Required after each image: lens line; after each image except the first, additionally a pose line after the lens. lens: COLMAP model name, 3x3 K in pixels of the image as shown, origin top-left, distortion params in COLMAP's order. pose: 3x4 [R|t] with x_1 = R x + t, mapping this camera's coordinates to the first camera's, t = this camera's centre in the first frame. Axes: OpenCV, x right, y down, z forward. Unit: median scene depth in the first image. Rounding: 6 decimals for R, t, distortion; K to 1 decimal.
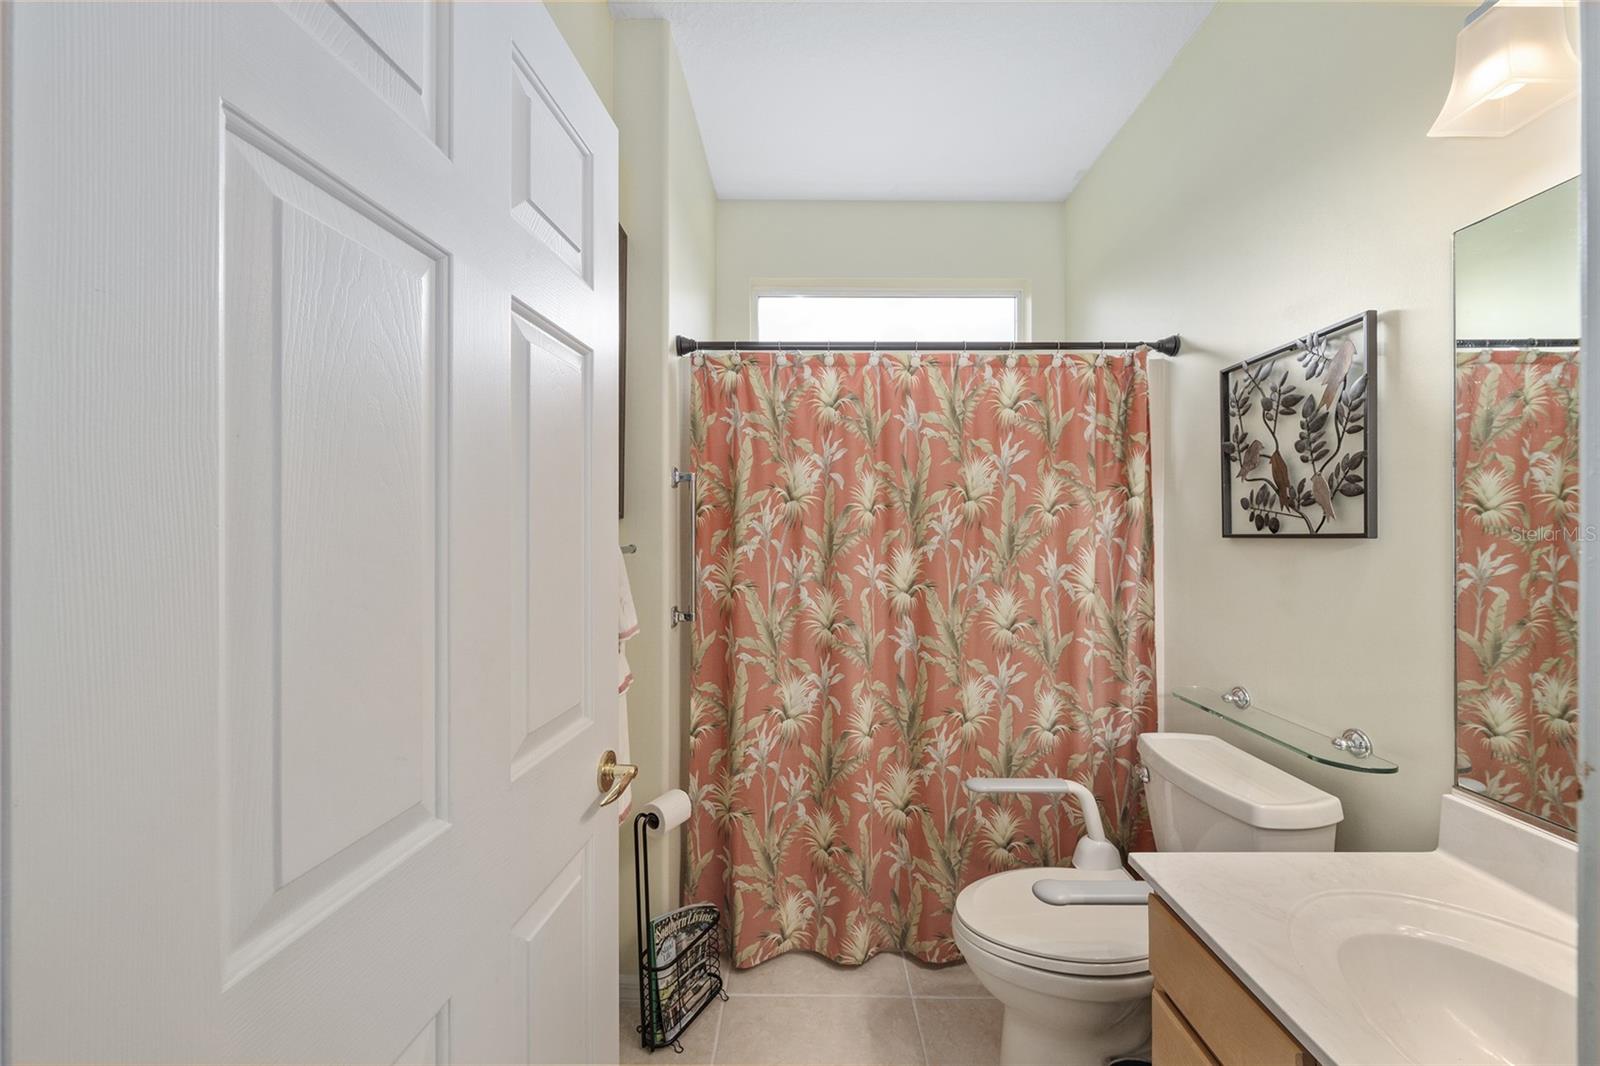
lens RADIAL K [[635.0, 0, 809.7], [0, 635.0, 530.9], [0, 0, 1]] dist [-0.000146, -0.000495]
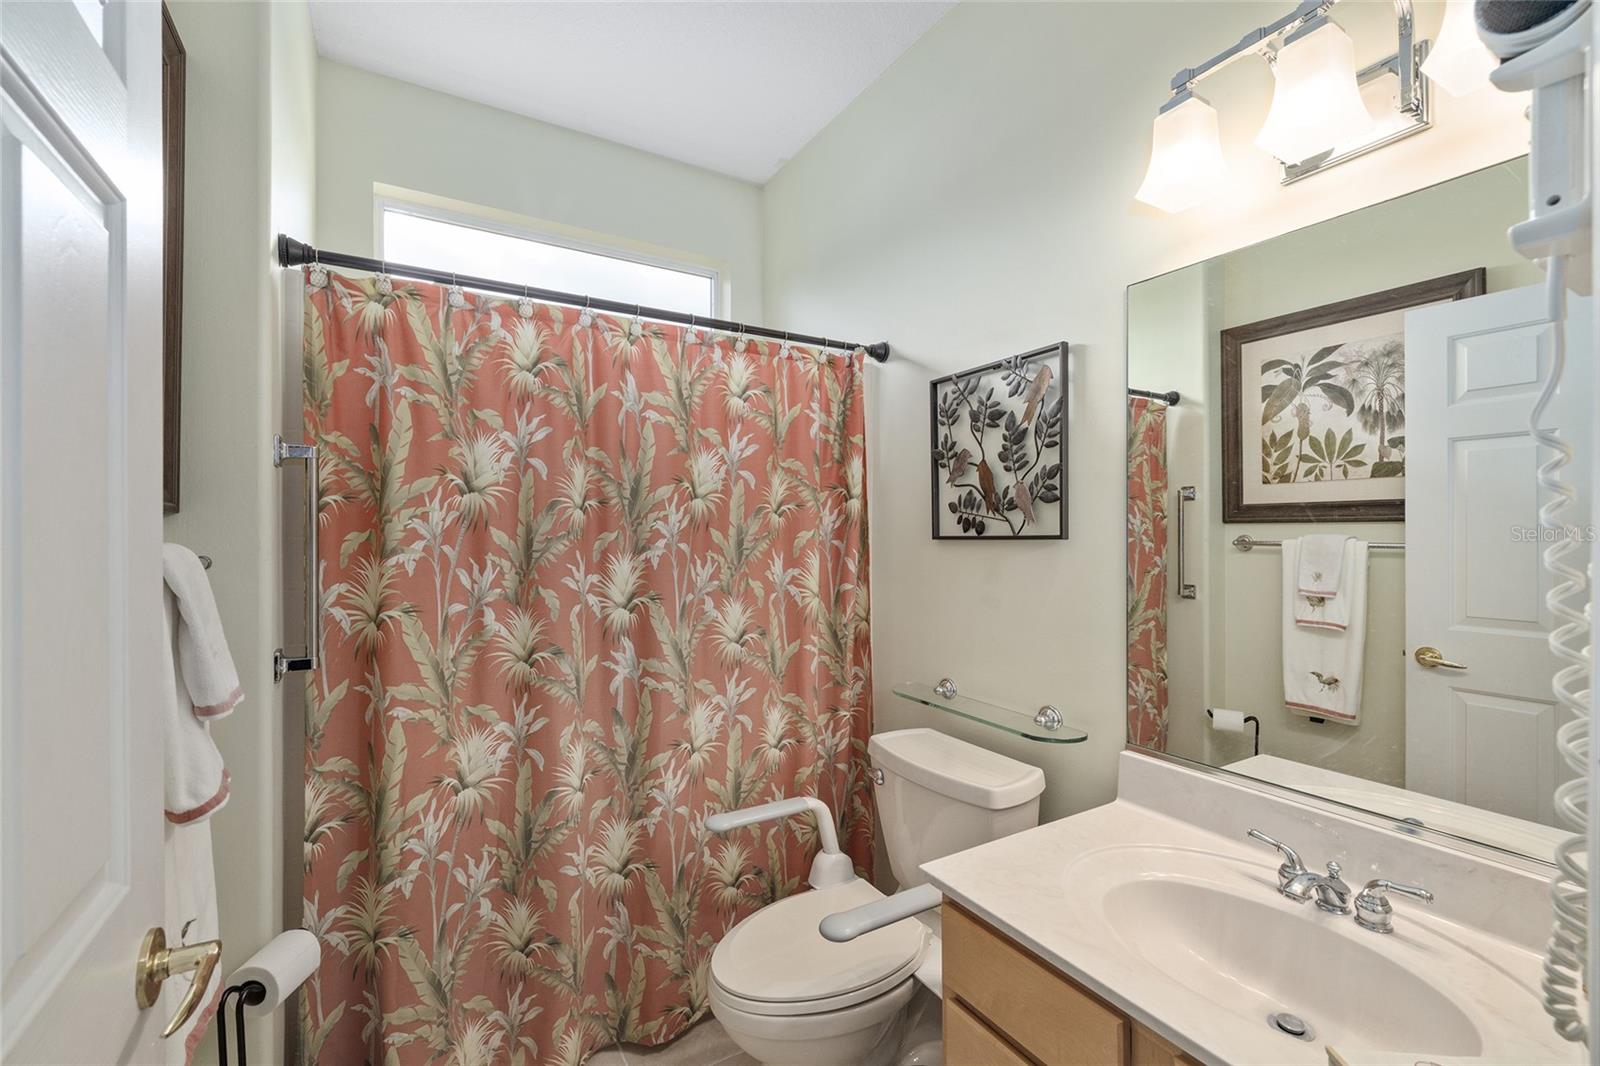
lens RADIAL K [[688.2, 0, 796.5], [0, 688.2, 533.6], [0, 0, 1]] dist [-0.001111, -0.001279]
pose [[0.855614, -0.001211, 0.517613, -0.120773], [0.000293, 0.999998, 0.001856, -0.000894], [-0.517615, -0.001436, 0.855613, 0.121644]]
